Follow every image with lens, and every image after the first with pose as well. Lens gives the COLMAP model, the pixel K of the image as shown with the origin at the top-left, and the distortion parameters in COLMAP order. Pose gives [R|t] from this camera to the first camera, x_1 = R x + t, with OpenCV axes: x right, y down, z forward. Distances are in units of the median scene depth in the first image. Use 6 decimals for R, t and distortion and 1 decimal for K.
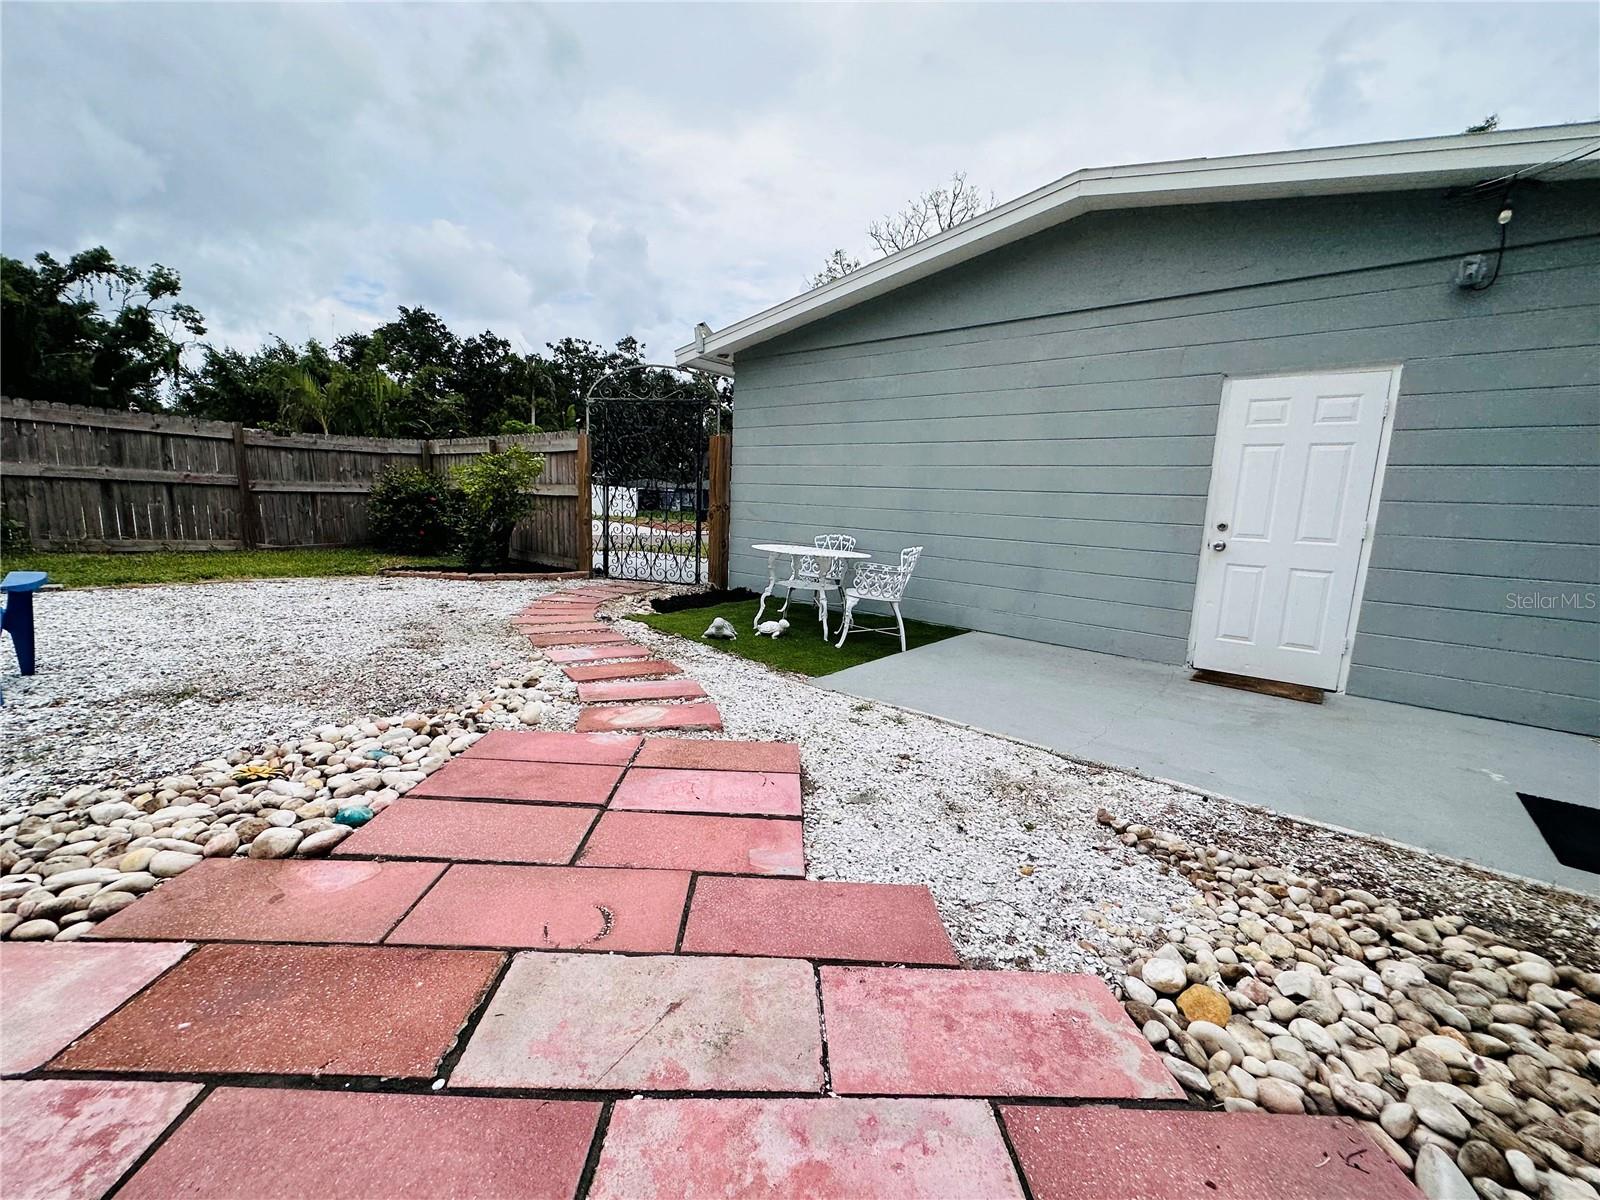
lens RADIAL K [[633.1, 0, 800.0], [0, 633.1, 600.0], [0, 0, 1]] dist [-0.001395, 0.000227]
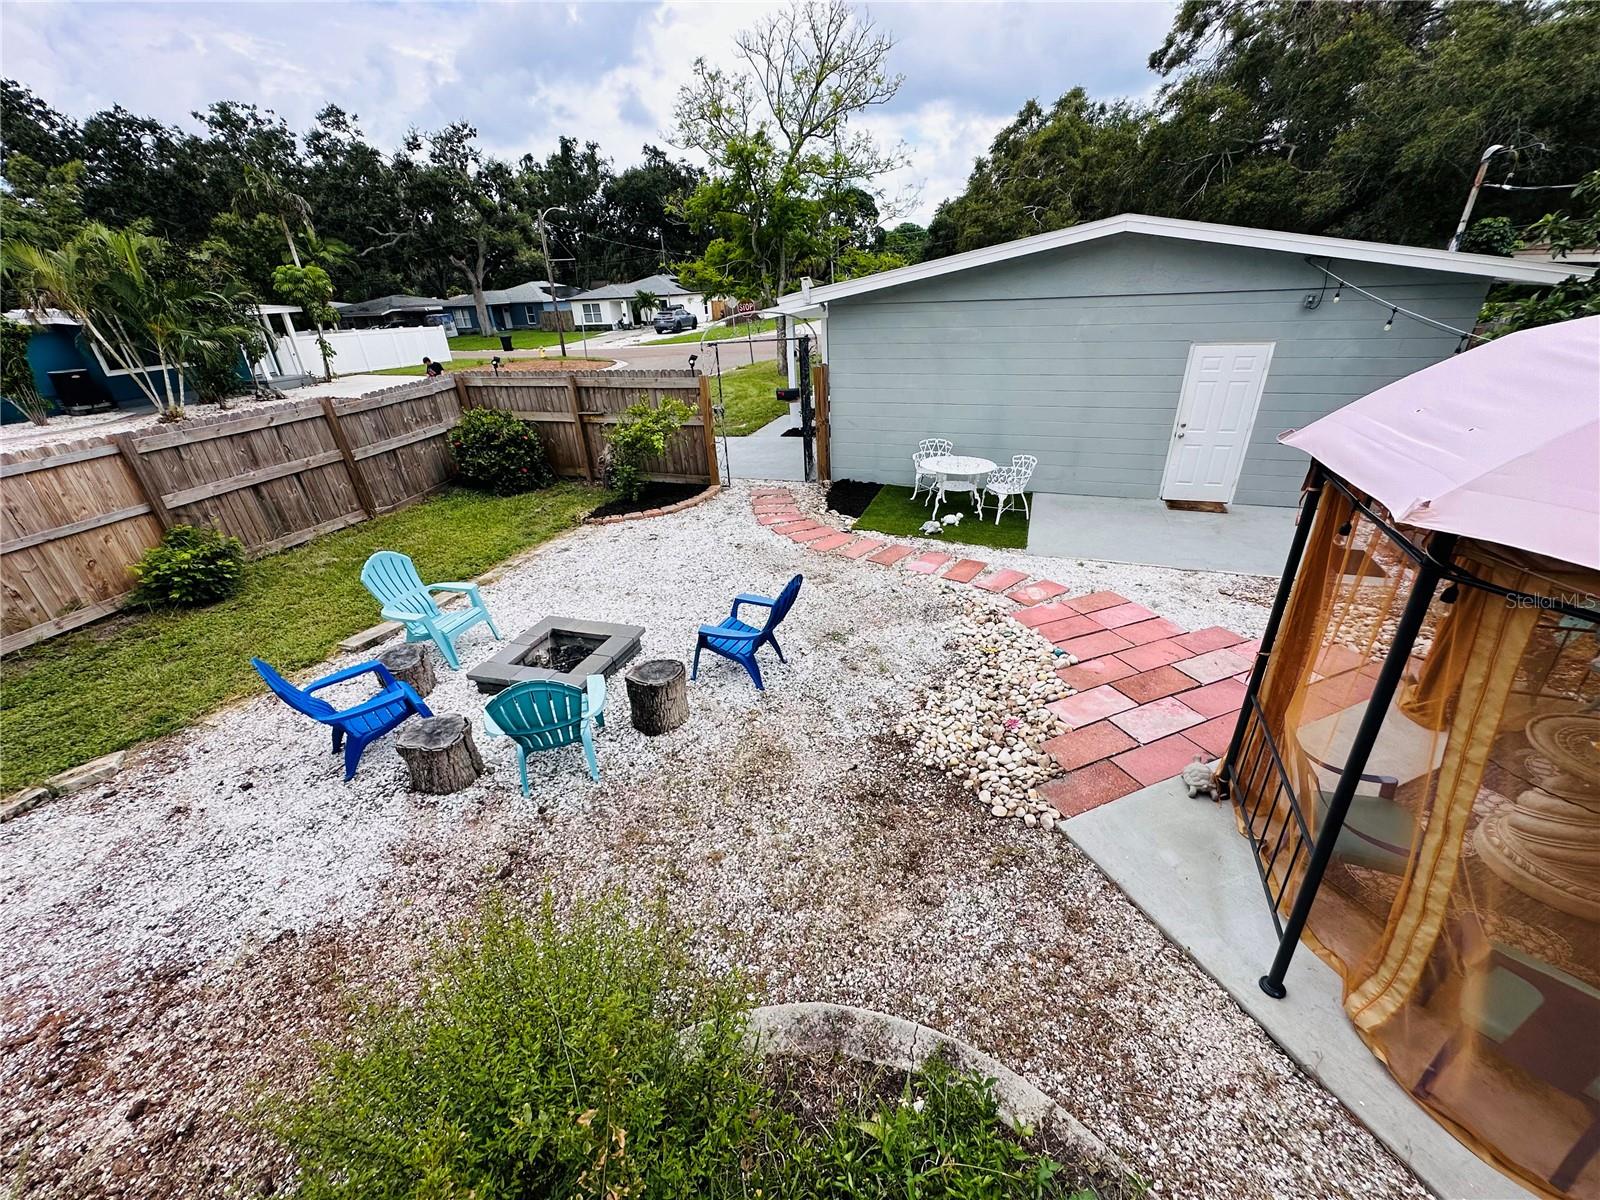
lens RADIAL K [[633.1, 0, 800.0], [0, 633.1, 600.0], [0, 0, 1]] dist [-0.001395, 0.000227]
pose [[0.936944, -0.230575, 0.262624, -0.759779], [0.137597, 0.934158, 0.329266, -0.303012], [-0.321253, -0.272367, 0.906980, -0.363450]]
